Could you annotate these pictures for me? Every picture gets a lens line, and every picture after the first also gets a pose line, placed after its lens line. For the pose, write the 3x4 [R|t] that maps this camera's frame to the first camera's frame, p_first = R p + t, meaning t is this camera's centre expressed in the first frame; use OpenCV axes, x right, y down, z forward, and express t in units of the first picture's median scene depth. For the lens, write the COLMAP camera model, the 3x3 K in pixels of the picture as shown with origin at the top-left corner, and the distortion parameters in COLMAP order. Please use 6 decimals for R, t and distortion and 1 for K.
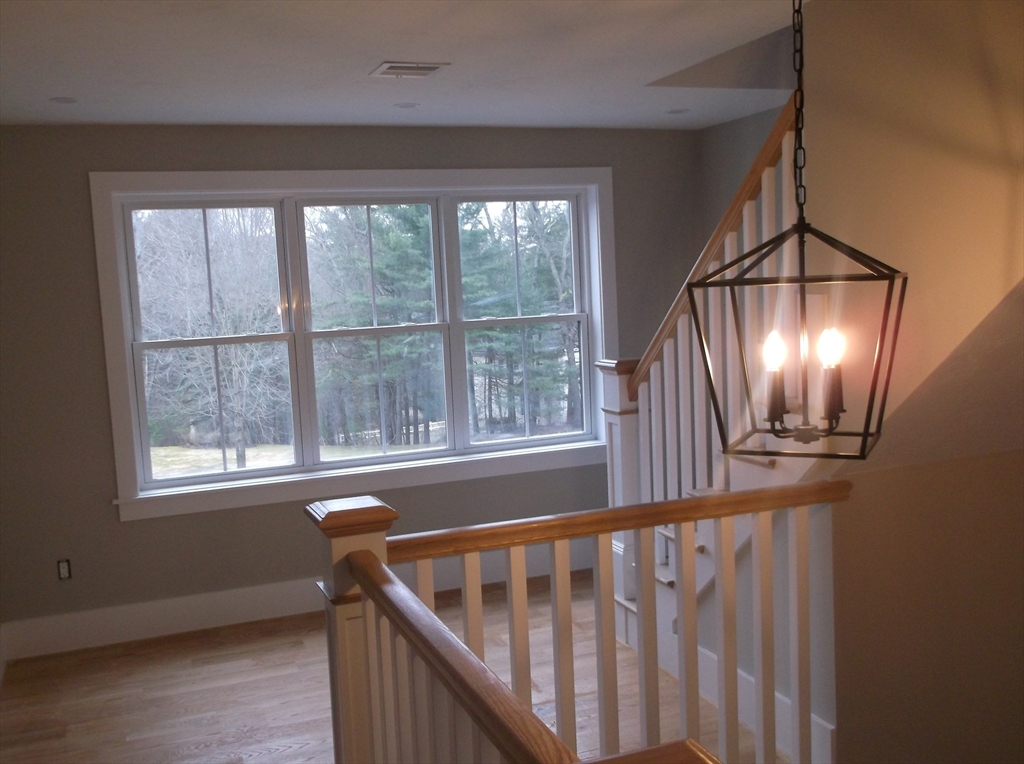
lens RADIAL K [[1020.7, 0, 512.0], [0, 1020.7, 382.0], [0, 0, 1]] dist [0.024514, -0.049222]
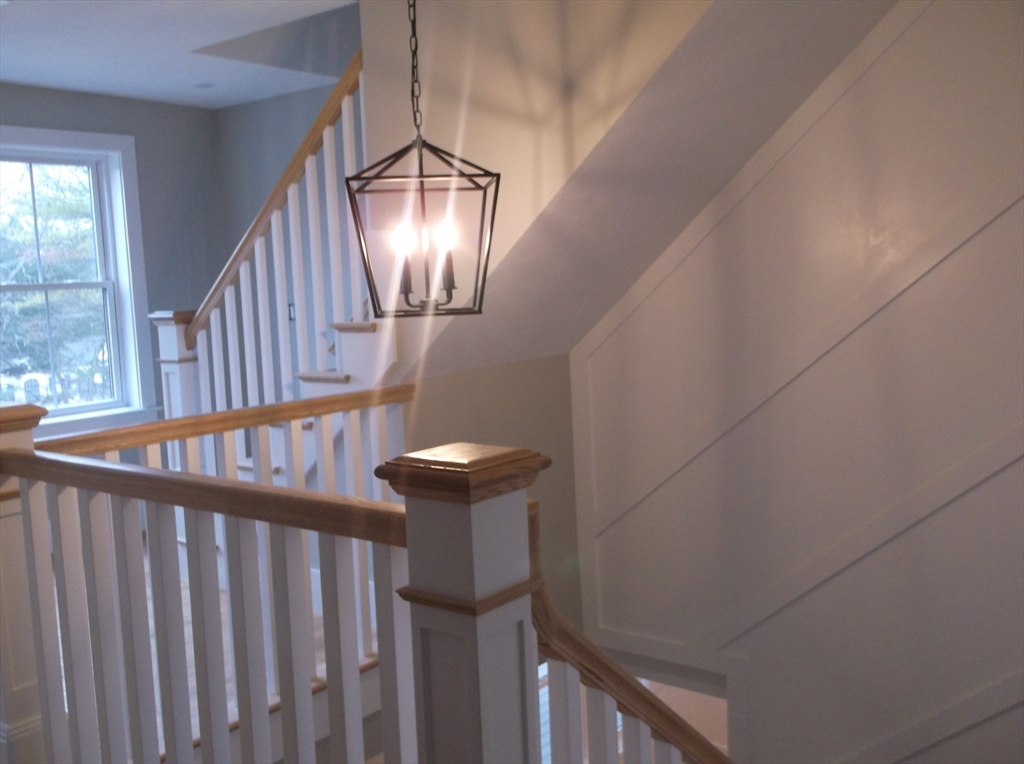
lens RADIAL K [[1020.7, 0, 512.0], [0, 1020.7, 382.0], [0, 0, 1]] dist [0.024514, -0.049222]
pose [[0.859344, -0.043654, 0.509531, -0.157162], [0.055209, 0.998446, -0.007571, 0.090727], [-0.508409, 0.034637, 0.860419, -0.086870]]
